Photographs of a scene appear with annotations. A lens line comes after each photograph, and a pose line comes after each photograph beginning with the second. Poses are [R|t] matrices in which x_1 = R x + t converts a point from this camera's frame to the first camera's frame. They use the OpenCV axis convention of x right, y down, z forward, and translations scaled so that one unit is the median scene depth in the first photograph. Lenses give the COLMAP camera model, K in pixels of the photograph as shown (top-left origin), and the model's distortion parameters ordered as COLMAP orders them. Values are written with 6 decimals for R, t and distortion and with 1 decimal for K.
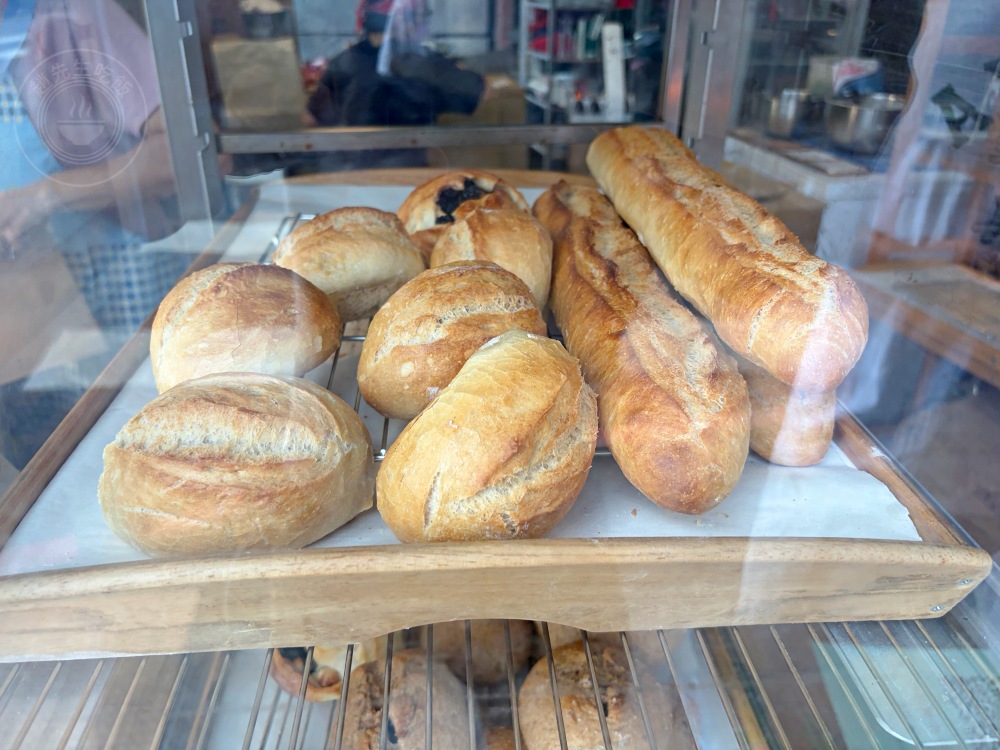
lens RADIAL K [[714.8, 0, 501.7], [0, 714.8, 380.4], [0, 0, 1]] dist [0.001367, -0.018909]
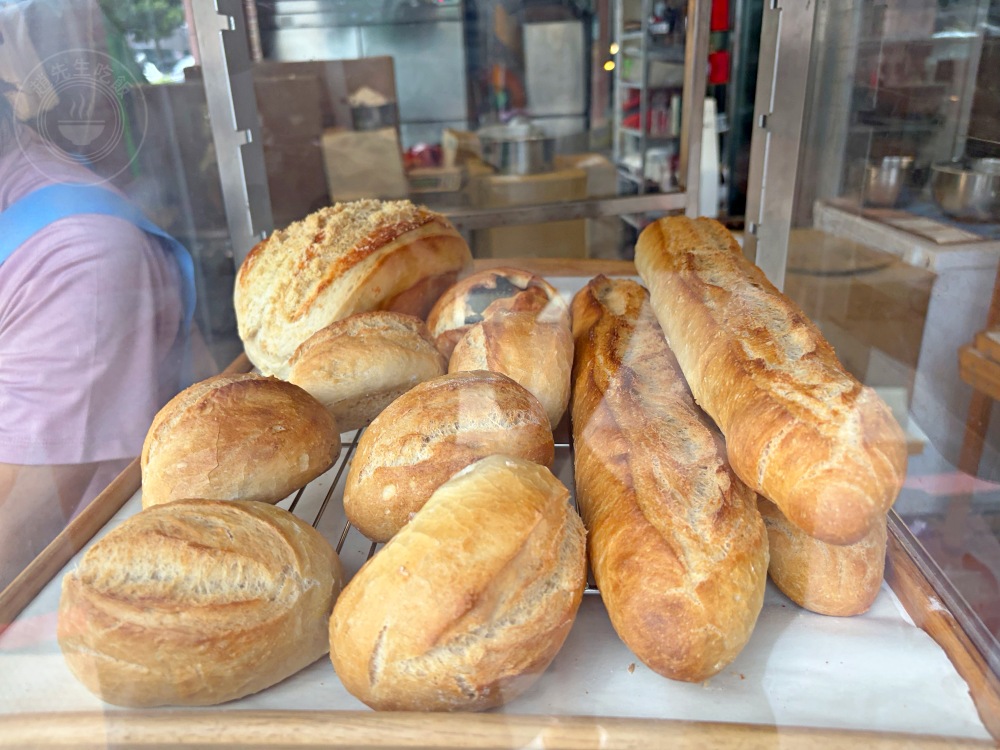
lens RADIAL K [[714.8, 0, 501.7], [0, 714.8, 380.4], [0, 0, 1]] dist [0.001367, -0.018909]
pose [[0.990016, 0.003715, -0.140904, 0.149037], [-0.017063, 0.995460, -0.093642, -0.079509], [0.139916, 0.095111, 0.985585, 0.088045]]
